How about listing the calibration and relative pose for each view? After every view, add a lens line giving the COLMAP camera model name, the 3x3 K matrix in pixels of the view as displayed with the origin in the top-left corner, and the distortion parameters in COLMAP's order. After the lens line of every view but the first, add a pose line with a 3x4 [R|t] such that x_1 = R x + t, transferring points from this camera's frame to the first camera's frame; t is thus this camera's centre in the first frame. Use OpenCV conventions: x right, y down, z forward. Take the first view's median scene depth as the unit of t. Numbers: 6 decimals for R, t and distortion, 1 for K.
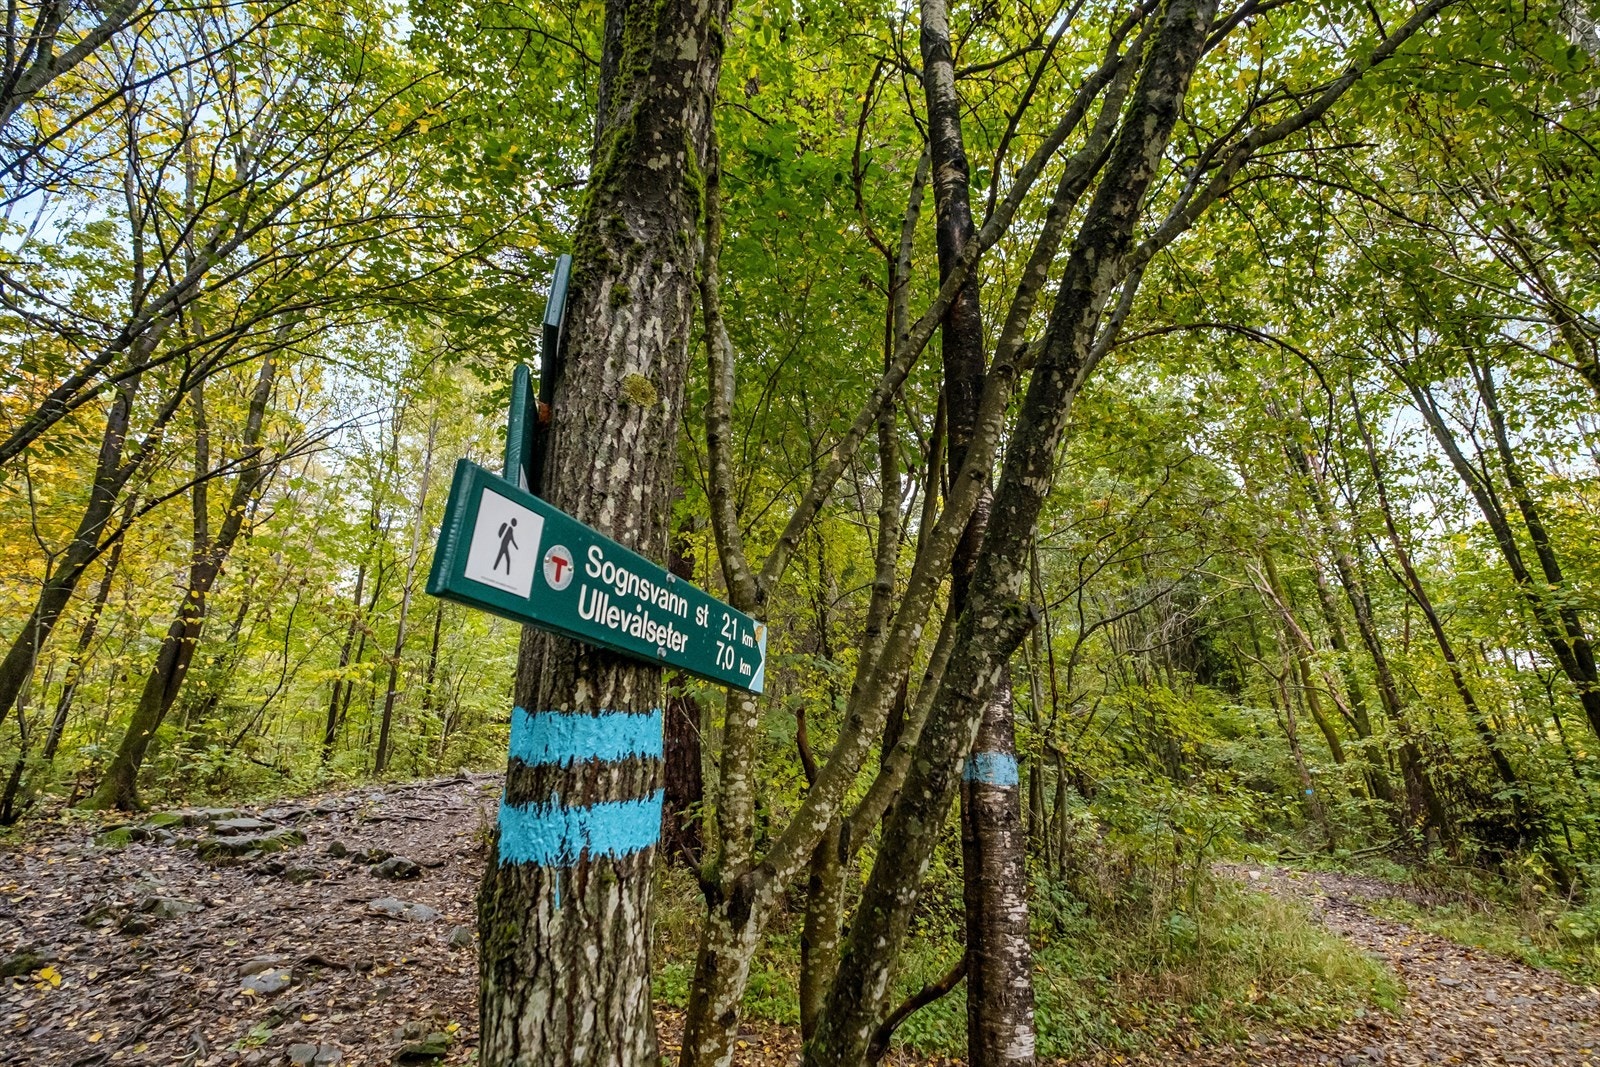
lens RADIAL K [[713.8, 0, 819.2], [0, 713.8, 592.9], [0, 0, 1]] dist [0.014572, -0.015905]
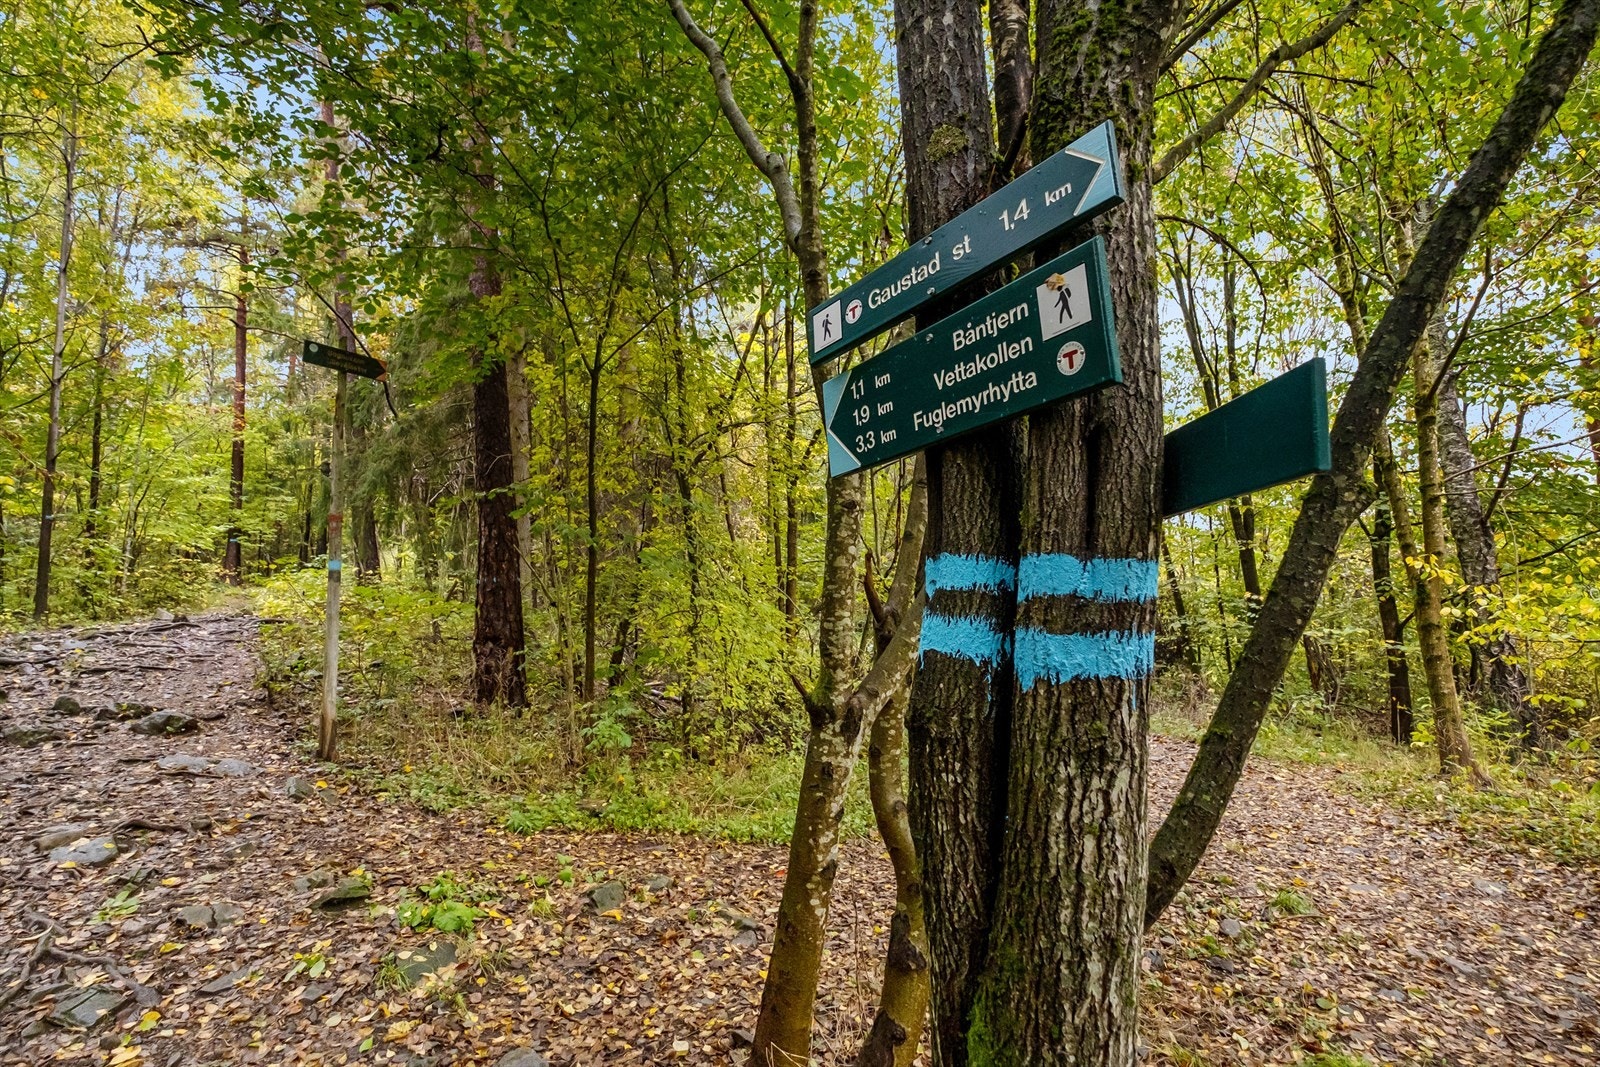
lens RADIAL K [[713.8, 0, 819.2], [0, 713.8, 592.9], [0, 0, 1]] dist [0.014572, -0.015905]
pose [[0.948303, 0.000852, 0.317365, -0.505515], [-0.070318, 0.975706, 0.207493, 0.003781], [-0.309478, -0.219082, 0.925325, 0.013204]]
